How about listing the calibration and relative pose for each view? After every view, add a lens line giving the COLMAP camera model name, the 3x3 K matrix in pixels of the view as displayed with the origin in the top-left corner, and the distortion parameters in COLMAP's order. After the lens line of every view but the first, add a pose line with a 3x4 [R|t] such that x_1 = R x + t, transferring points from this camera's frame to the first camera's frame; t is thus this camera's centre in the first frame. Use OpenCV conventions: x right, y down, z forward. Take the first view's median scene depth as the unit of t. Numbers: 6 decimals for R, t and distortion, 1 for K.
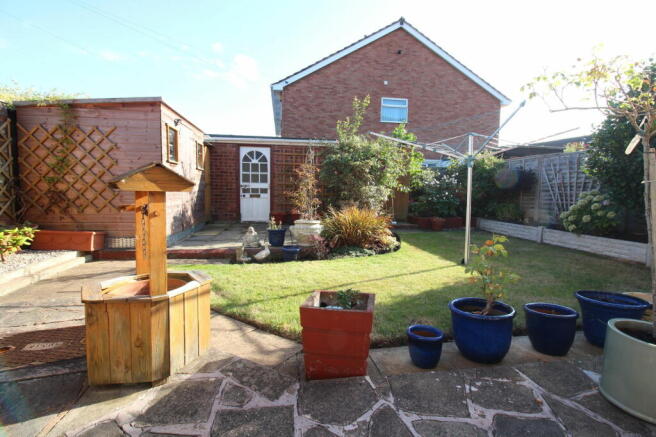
lens RADIAL K [[301.9, 0, 329.6], [0, 301.9, 203.4], [0, 0, 1]] dist [0.001011, -0.010734]
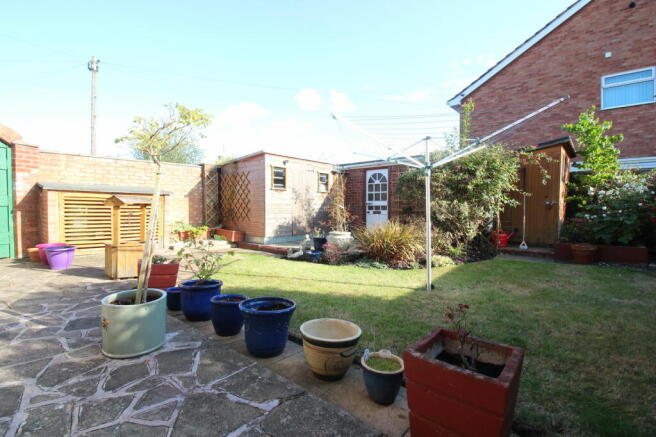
lens RADIAL K [[301.9, 0, 329.6], [0, 301.9, 203.4], [0, 0, 1]] dist [0.001011, -0.010734]
pose [[0.664037, -0.022694, -0.747355, 0.482285], [-0.024680, 0.998329, -0.052244, 0.005148], [0.747292, 0.053136, 0.662368, 0.113680]]
